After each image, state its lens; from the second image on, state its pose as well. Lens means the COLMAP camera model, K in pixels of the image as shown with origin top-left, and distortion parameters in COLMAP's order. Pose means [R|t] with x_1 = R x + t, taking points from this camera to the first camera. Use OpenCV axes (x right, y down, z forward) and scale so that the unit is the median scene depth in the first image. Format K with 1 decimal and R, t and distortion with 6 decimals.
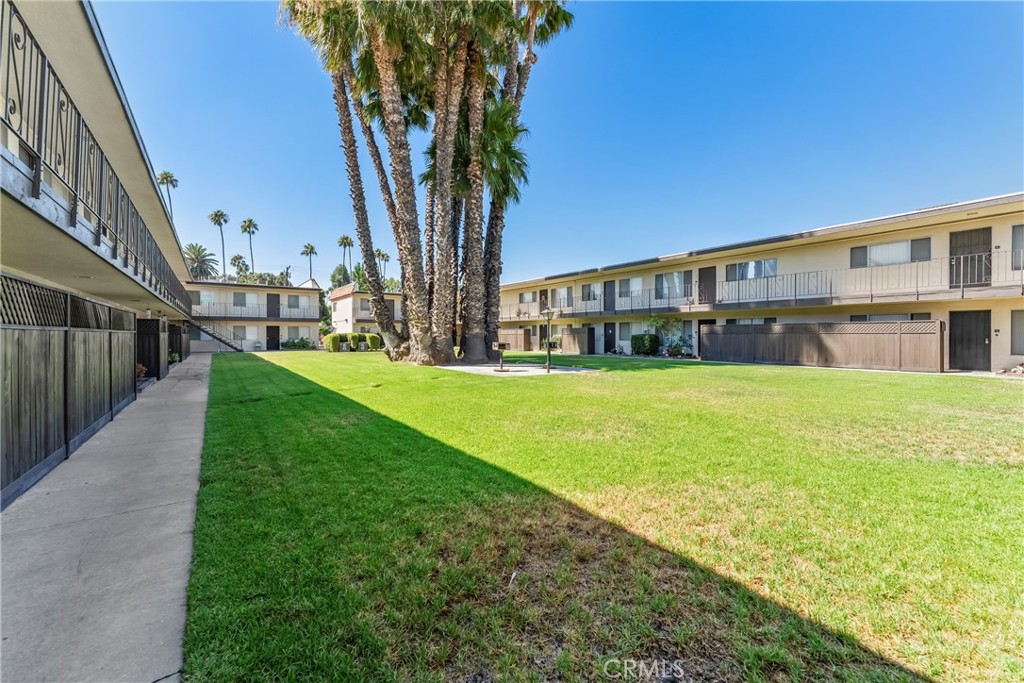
lens RADIAL K [[409.1, 0, 513.4], [0, 409.1, 333.8], [0, 0, 1]] dist [0.002837, 0.000482]
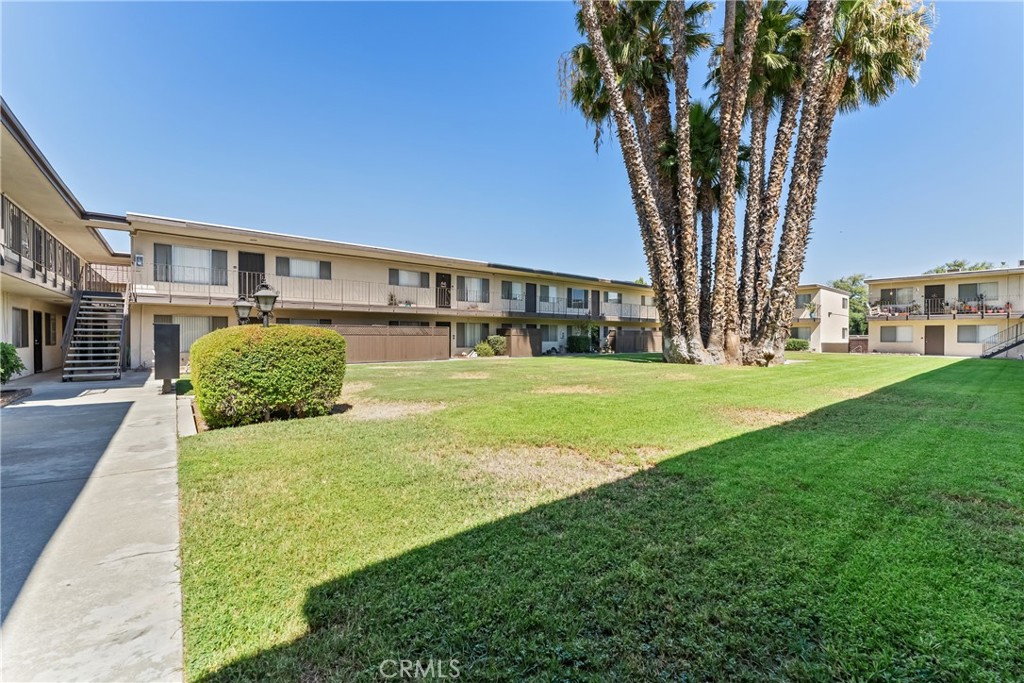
lens RADIAL K [[415.5, 0, 512.0], [0, 415.5, 341.5], [0, 0, 1]] dist [-0.000065, 0.000034]
pose [[-0.048521, -0.010861, 0.998763, -0.668879], [-0.006028, 0.999926, 0.010581, 0.003827], [-0.998804, -0.005507, -0.048583, 0.918349]]
